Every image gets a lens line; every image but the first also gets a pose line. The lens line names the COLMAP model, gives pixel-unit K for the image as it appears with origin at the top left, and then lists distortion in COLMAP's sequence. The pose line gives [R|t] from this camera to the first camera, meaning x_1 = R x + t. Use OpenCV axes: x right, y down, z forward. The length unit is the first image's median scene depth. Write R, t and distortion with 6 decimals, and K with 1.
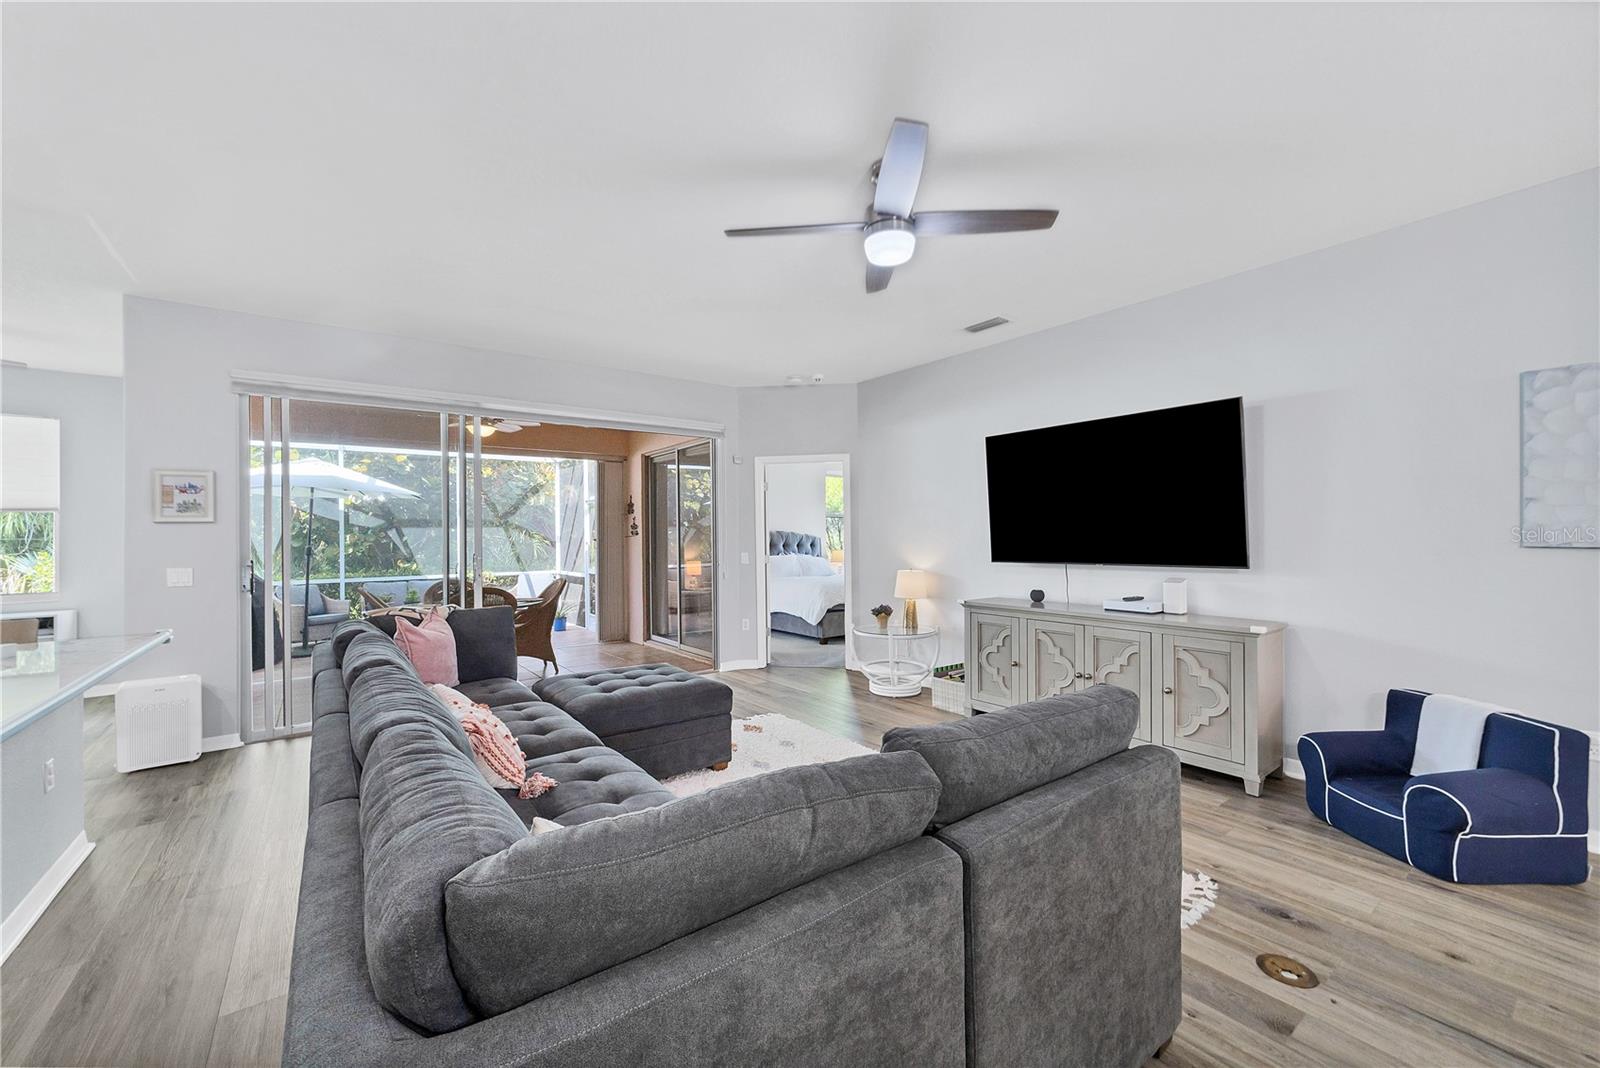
lens RADIAL K [[628.8, 0, 798.1], [0, 628.8, 529.6], [0, 0, 1]] dist [-0.000187, 0.000551]
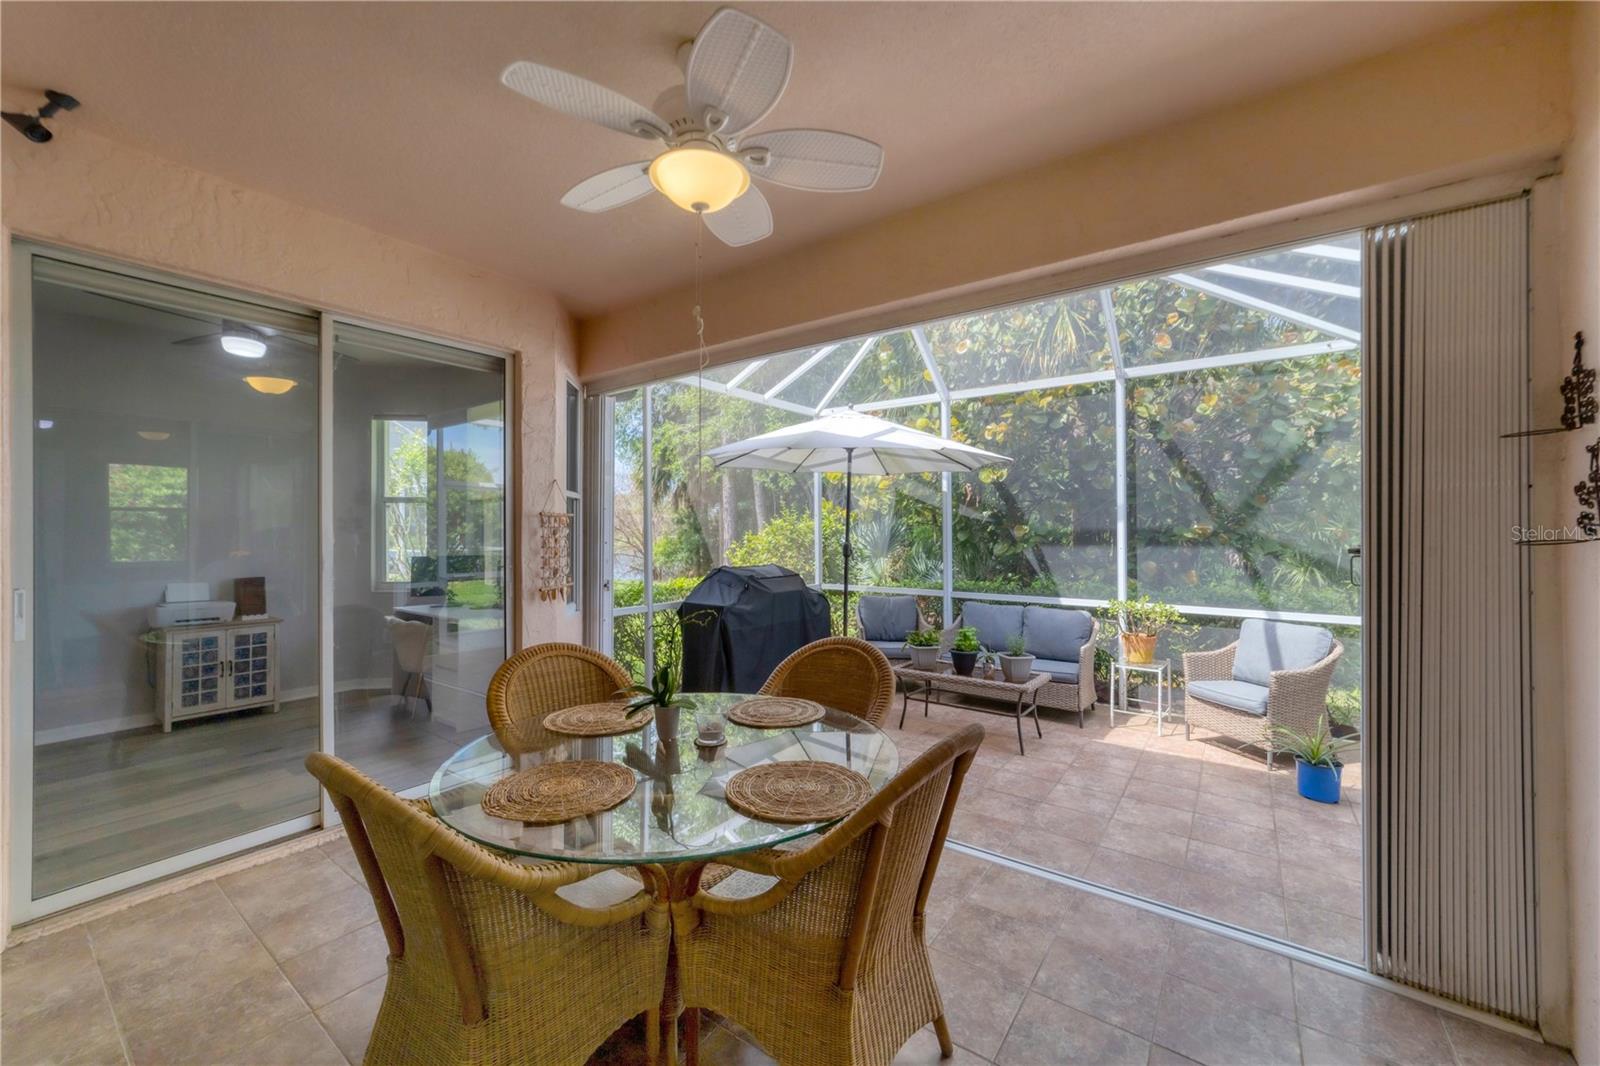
lens RADIAL K [[606.1, 0, 806.0], [0, 606.1, 523.2], [0, 0, 1]] dist [-0.000742, 0.000136]
pose [[0.302022, 0.000829, -0.953301, -0.329318], [0.002405, 0.999996, 0.001631, 0.008093], [0.953298, -0.002786, 0.302018, 1.480850]]
